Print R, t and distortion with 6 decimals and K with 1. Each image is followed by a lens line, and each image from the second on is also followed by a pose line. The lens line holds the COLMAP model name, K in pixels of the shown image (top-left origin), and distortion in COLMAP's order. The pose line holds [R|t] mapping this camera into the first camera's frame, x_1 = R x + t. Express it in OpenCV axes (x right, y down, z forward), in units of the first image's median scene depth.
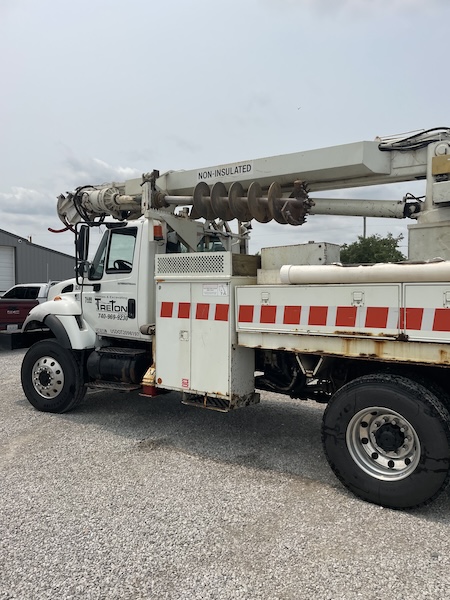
lens RADIAL K [[453.8, 0, 226.4], [0, 453.8, 303.1], [0, 0, 1]] dist [0.067357, -0.091805]
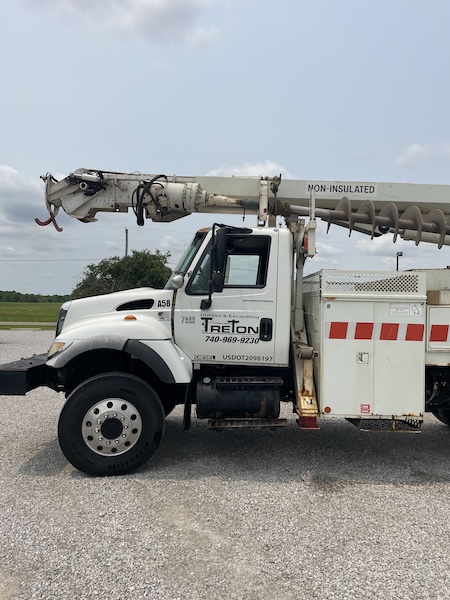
lens RADIAL K [[453.8, 0, 224.6], [0, 453.8, 297.7], [0, 0, 1]] dist [0.067357, -0.091805]
pose [[0.816662, 0.016212, 0.576889, -0.915567], [0.005387, 0.999348, -0.035710, -0.021139], [-0.577092, 0.032271, 0.816041, 0.408992]]
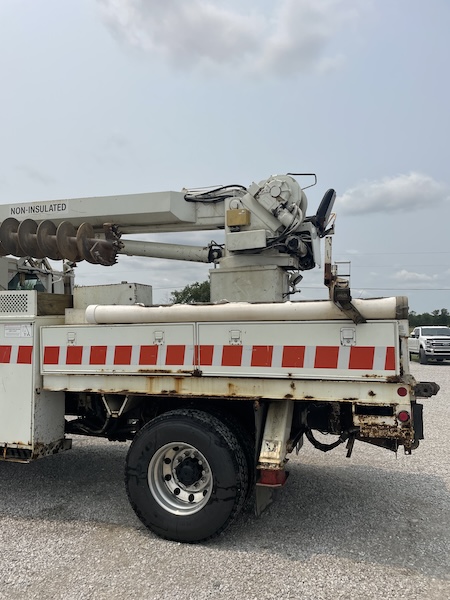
lens RADIAL K [[453.8, 0, 223.0], [0, 453.8, 299.1], [0, 0, 1]] dist [0.067357, -0.091805]
pose [[0.955191, 0.007586, 0.295892, 0.098470], [0.019408, 0.995915, -0.088187, -0.002123], [-0.295352, 0.089978, 0.951142, -0.035572]]
